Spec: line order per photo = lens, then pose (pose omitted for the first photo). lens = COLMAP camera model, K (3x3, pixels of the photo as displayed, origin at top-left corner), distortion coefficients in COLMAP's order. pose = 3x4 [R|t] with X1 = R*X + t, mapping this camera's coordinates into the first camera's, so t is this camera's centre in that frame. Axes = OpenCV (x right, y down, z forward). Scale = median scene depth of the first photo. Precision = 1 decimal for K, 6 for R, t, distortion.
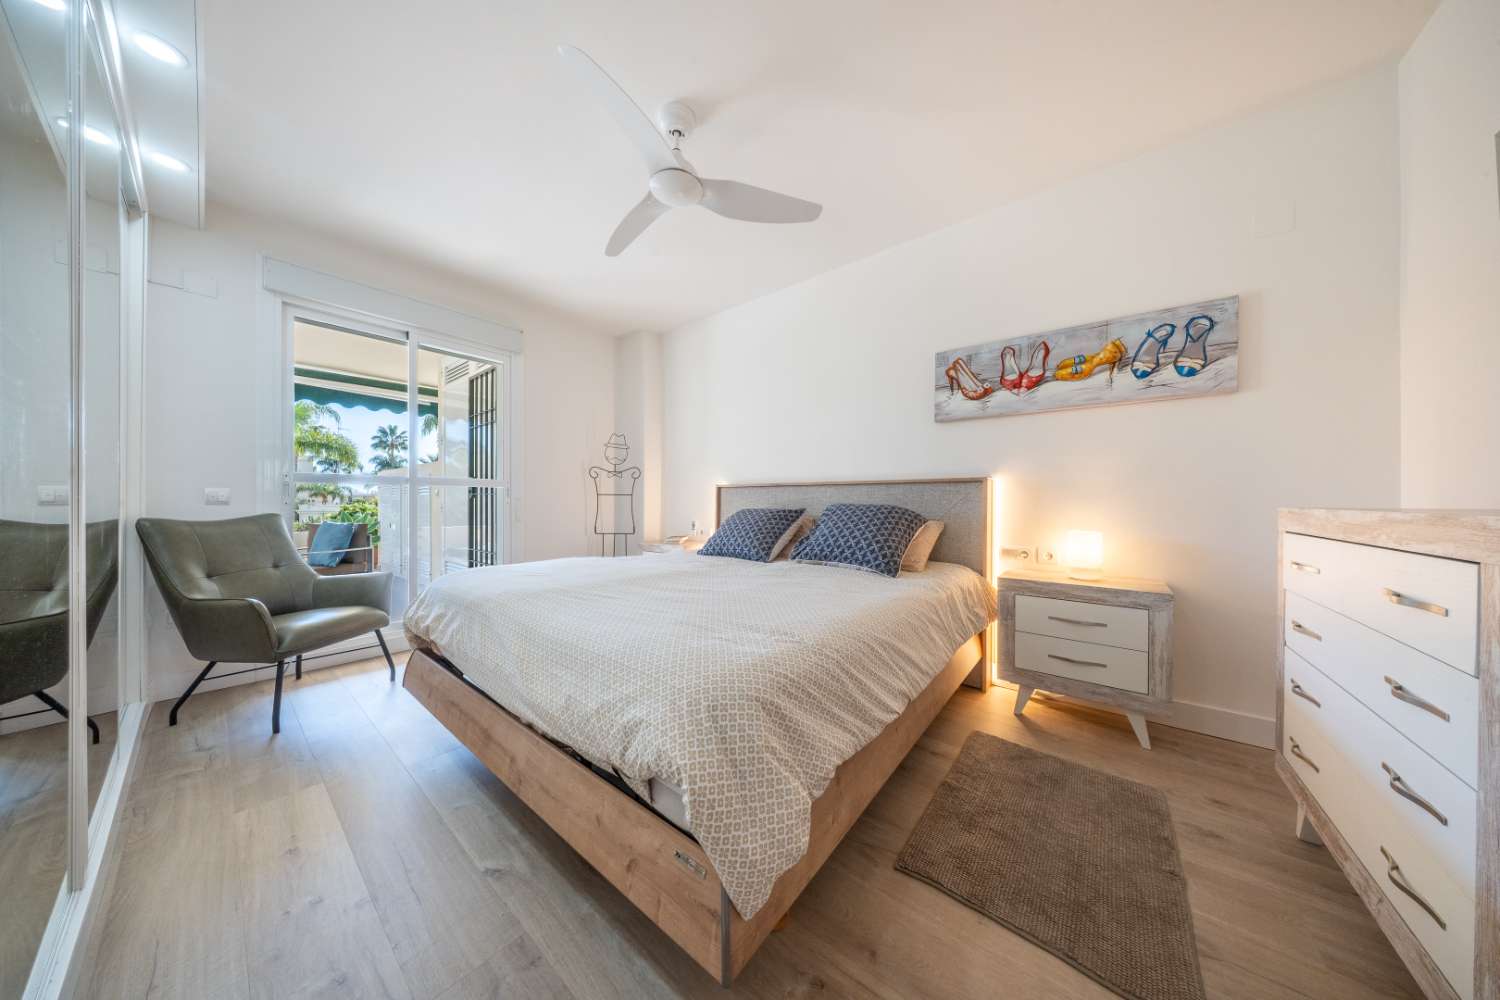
lens RADIAL K [[444.0, 0, 755.2], [0, 444.0, 499.9], [0, 0, 1]] dist [0.001926, -0.000037]
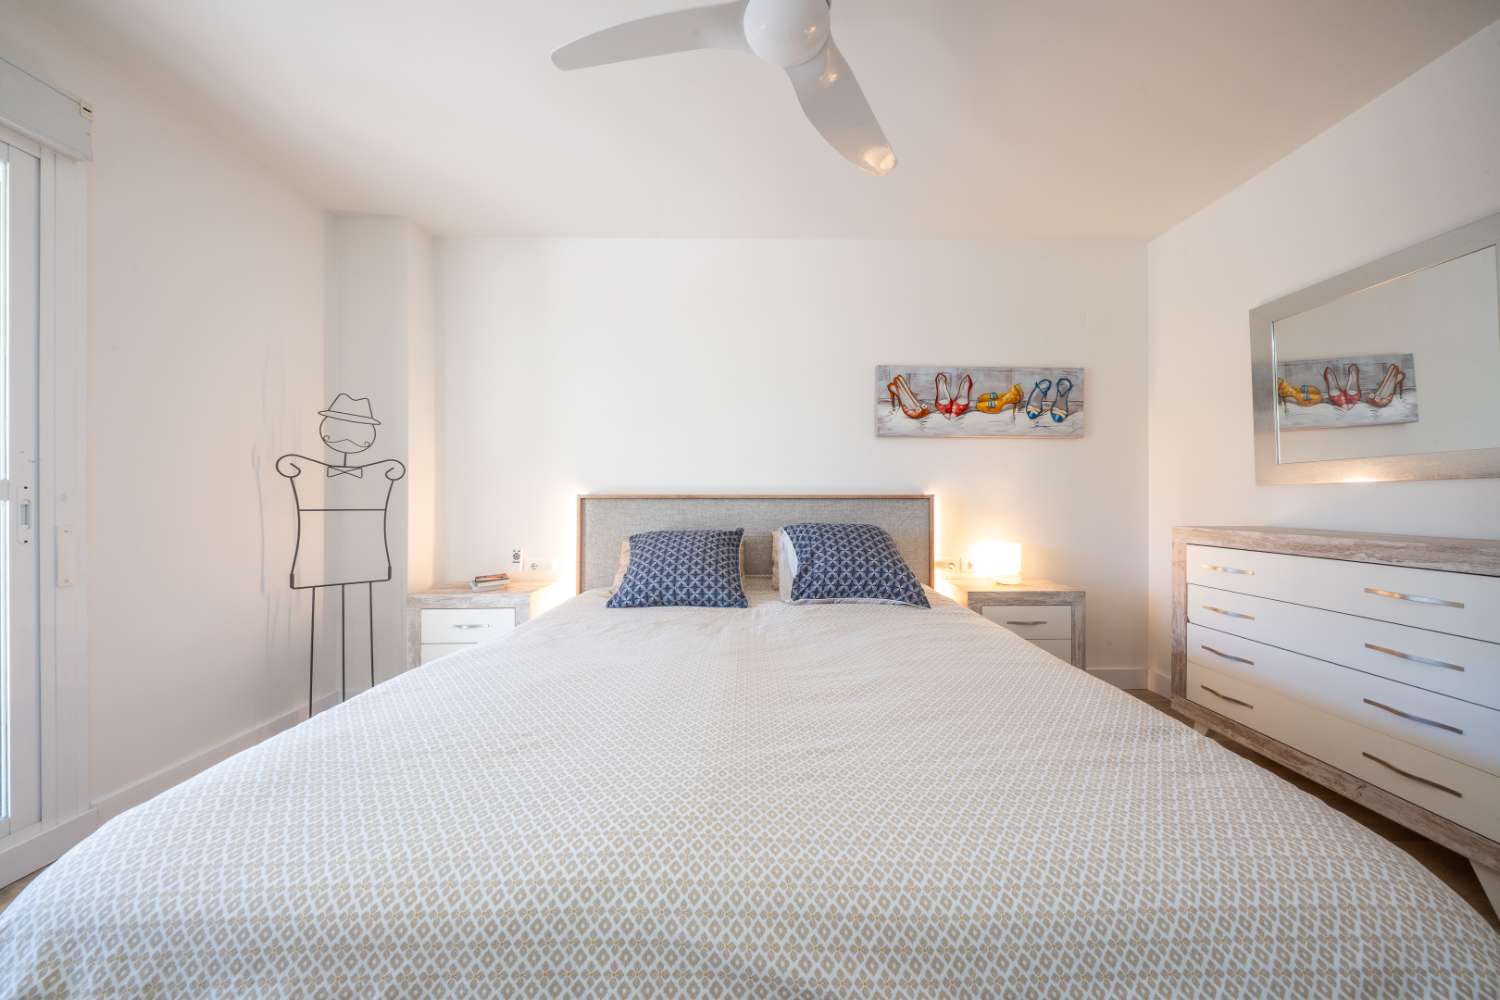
lens RADIAL K [[444.0, 0, 752.5], [0, 444.0, 503.0], [0, 0, 1]] dist [0.001926, -0.000037]
pose [[0.765066, -0.003636, 0.643941, -0.480224], [0.000105, 0.999985, 0.005521, -0.038502], [-0.643952, -0.004156, 0.765055, 0.483309]]
